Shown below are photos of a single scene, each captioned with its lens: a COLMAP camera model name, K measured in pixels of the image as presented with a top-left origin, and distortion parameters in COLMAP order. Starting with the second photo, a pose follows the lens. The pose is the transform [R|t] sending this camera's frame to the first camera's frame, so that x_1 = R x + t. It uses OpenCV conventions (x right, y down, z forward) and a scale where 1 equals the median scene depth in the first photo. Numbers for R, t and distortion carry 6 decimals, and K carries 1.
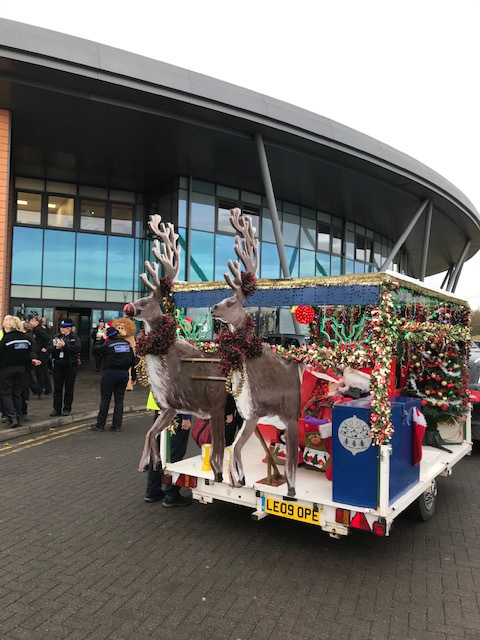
lens RADIAL K [[524.8, 0, 246.3], [0, 524.8, 323.9], [0, 0, 1]] dist [0.018219, -0.035652]
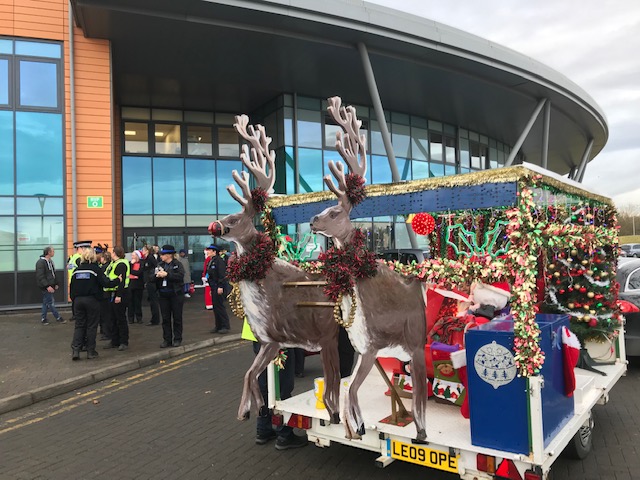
lens RADIAL K [[524.8, 0, 323.5], [0, 524.8, 240.6], [0, 0, 1]] dist [0.018219, -0.035652]
pose [[0.995789, -0.056848, -0.071920, 0.006094], [0.056581, 0.998381, -0.005749, 0.004781], [0.072130, 0.001656, 0.997394, 0.119746]]
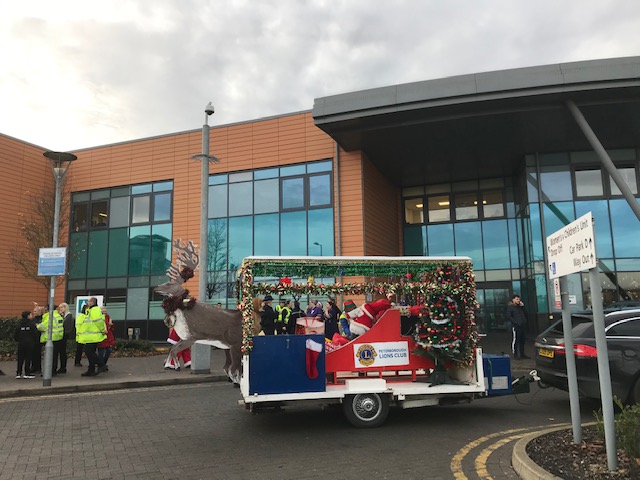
lens RADIAL K [[524.8, 0, 320.6], [0, 524.8, 253.3], [0, 0, 1]] dist [0.018219, -0.035652]
pose [[0.684901, -0.126256, -0.717614, 1.252577], [0.051602, 0.990805, -0.125072, 0.089018], [0.726807, 0.048631, 0.685118, -0.018347]]
